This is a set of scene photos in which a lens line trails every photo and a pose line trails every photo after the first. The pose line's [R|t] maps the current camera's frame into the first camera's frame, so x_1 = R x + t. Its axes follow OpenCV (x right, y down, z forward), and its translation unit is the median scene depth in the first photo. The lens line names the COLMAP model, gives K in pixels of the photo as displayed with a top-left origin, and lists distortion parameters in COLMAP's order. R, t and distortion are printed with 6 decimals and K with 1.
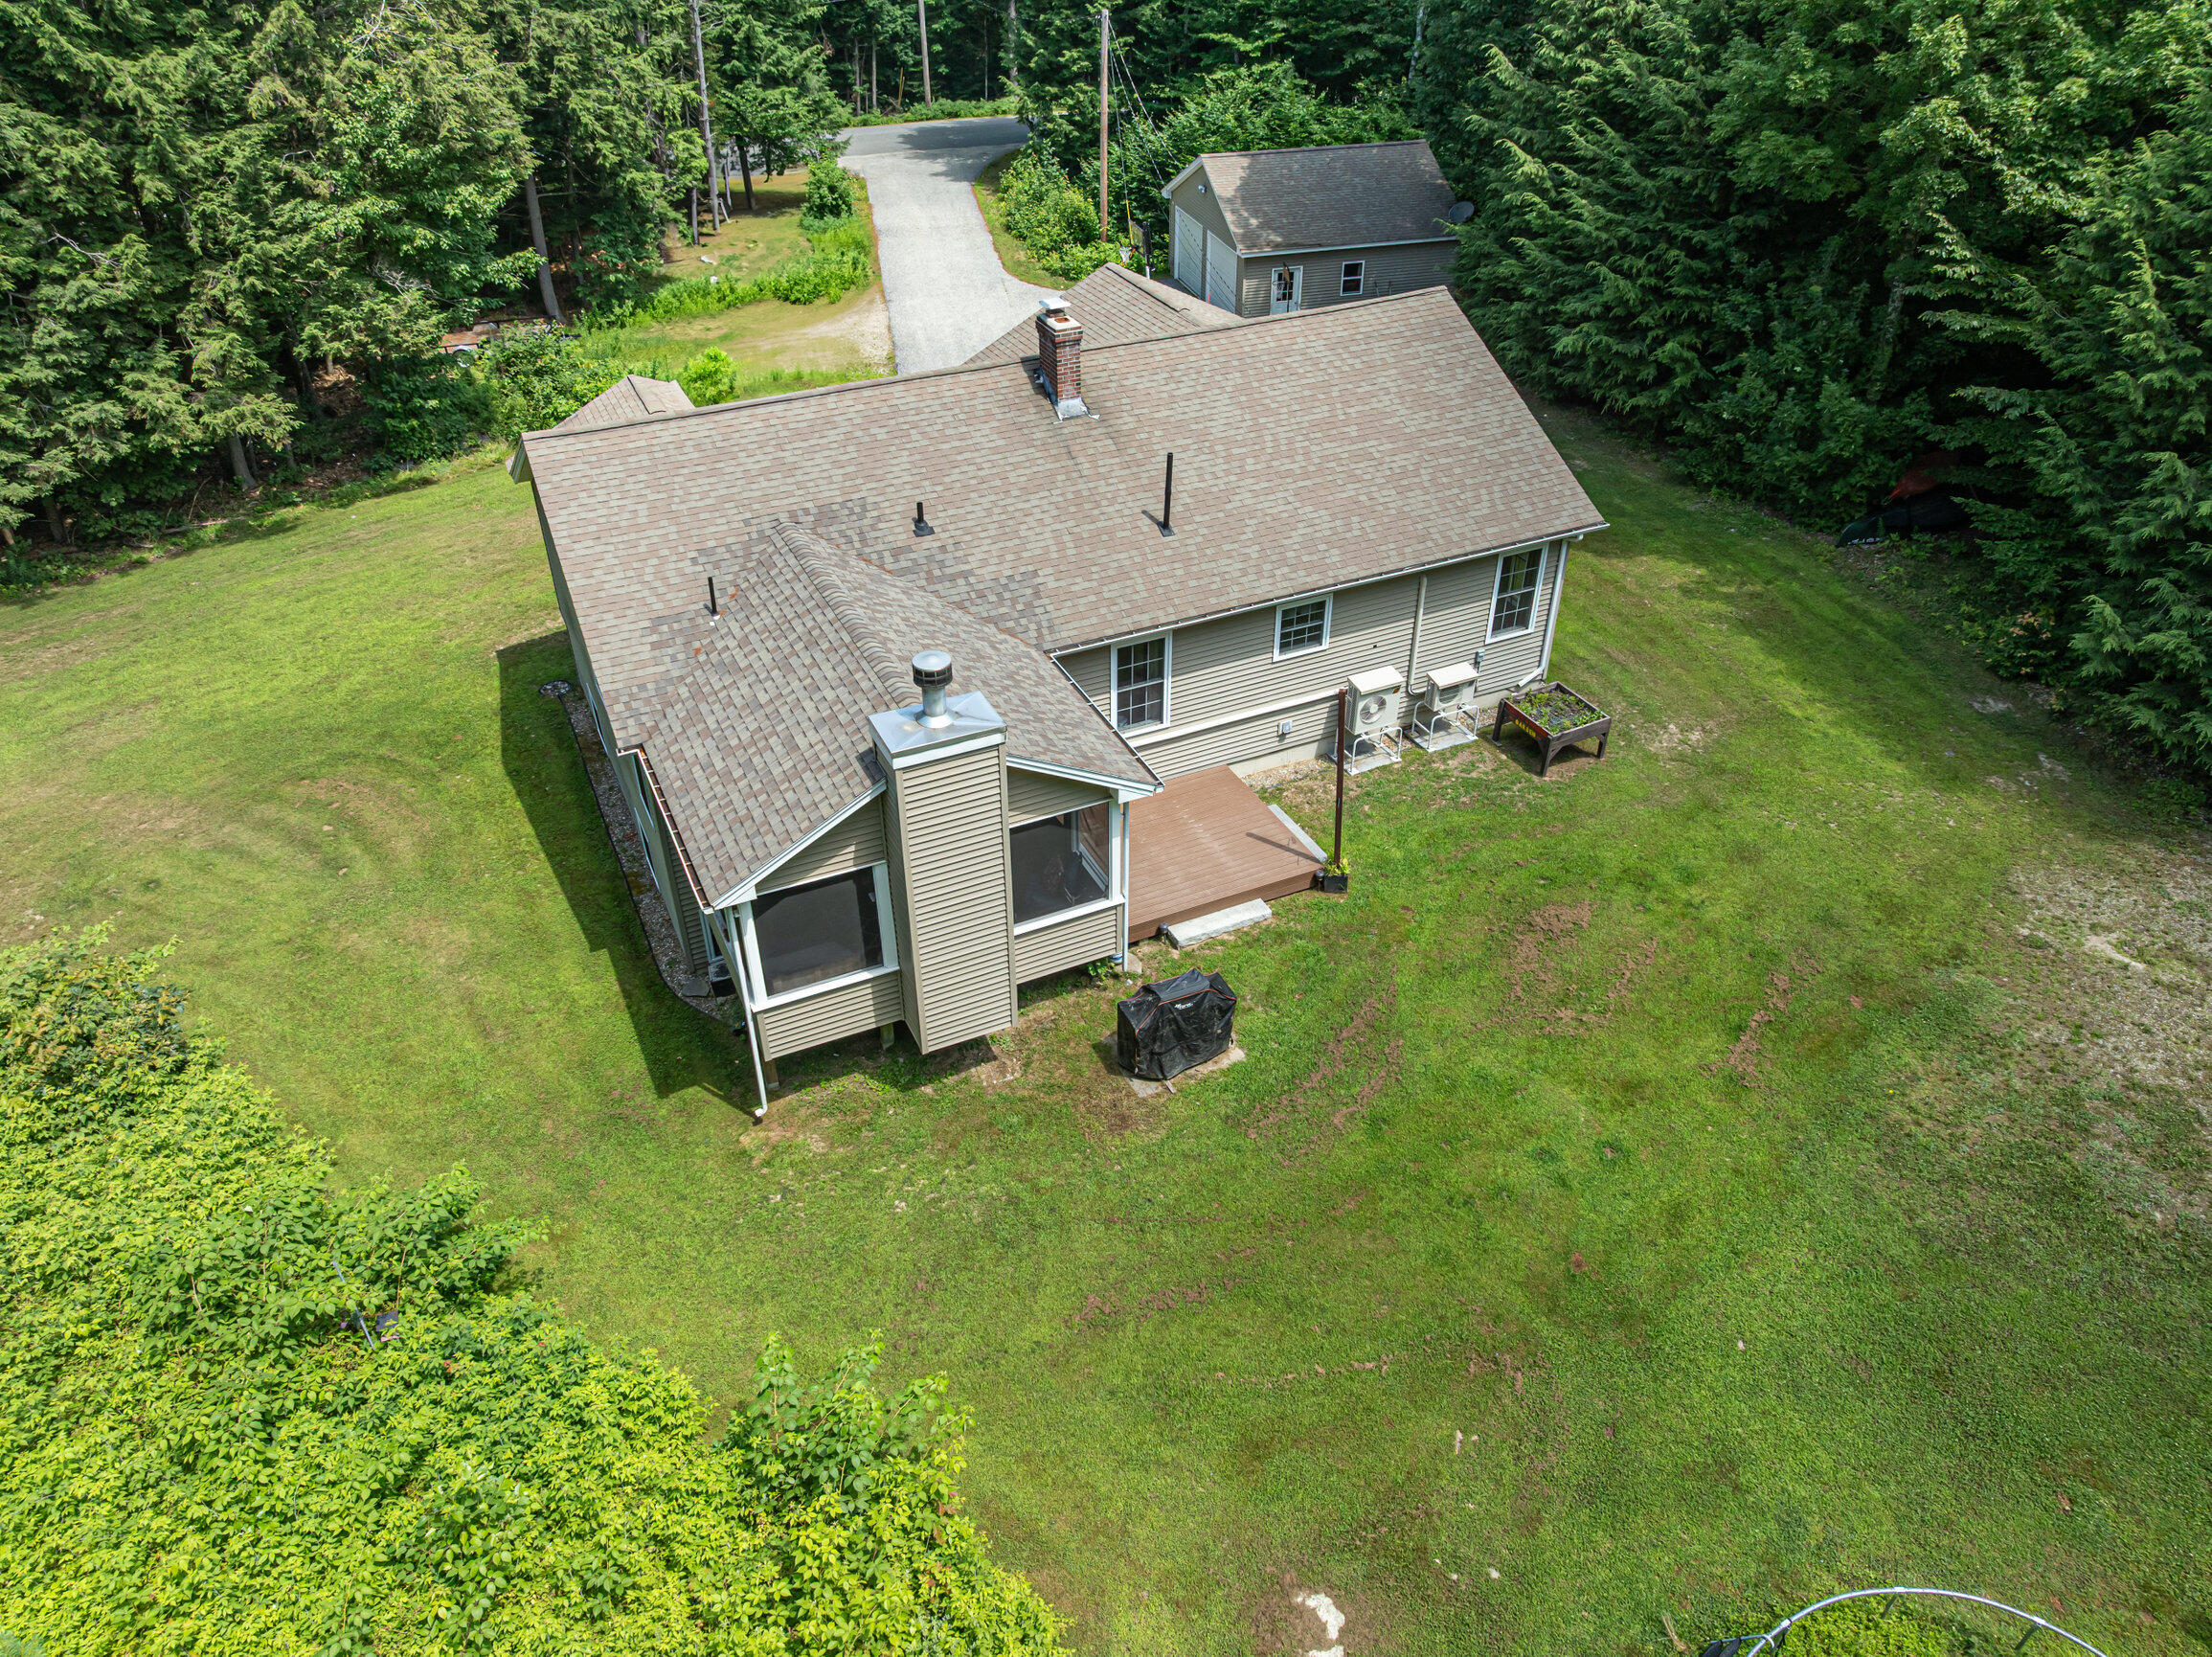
lens RADIAL K [[1561.5, 0, 1106.0], [0, 1561.5, 828.5], [0, 0, 1]] dist [-0.053837, 0.035000]
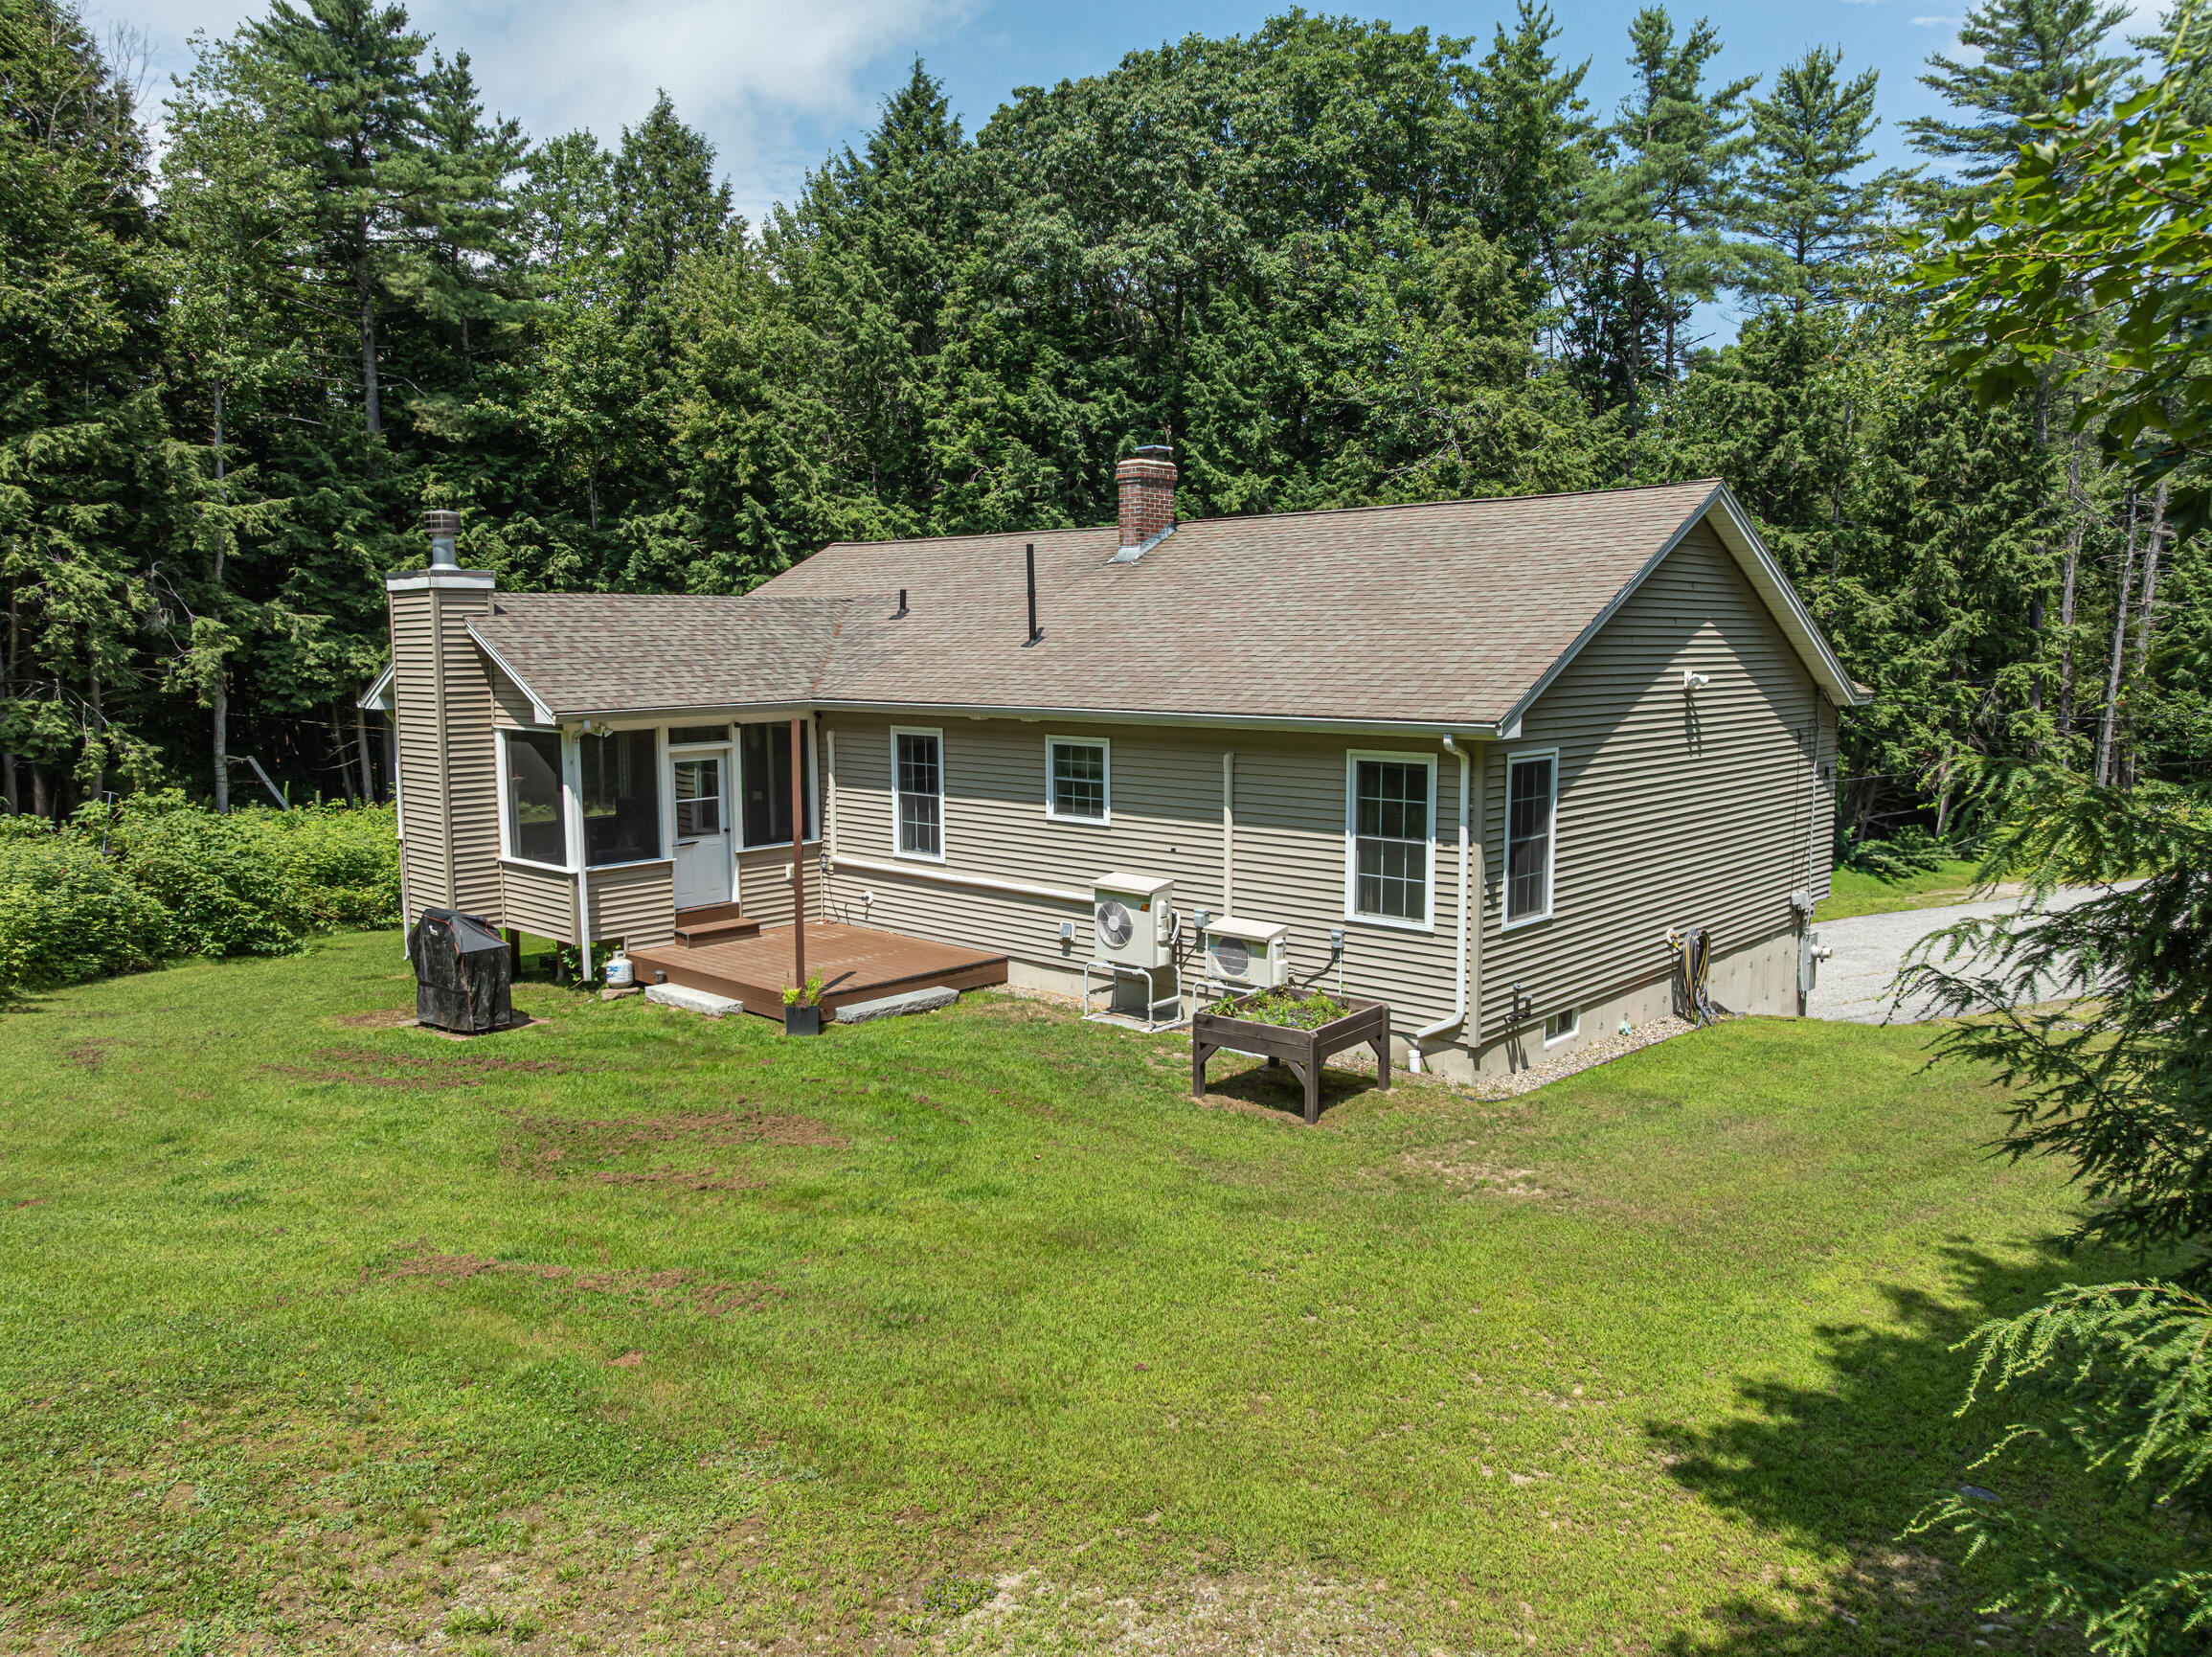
lens RADIAL K [[1541.5, 0, 1111.9], [0, 1541.5, 837.1], [0, 0, 1]] dist [-0.058138, 0.035575]
pose [[0.374071, 0.120525, -0.919535, 0.712442], [-0.536933, 0.836583, -0.108774, -0.032879], [0.756157, 0.534418, 0.377655, 0.670123]]
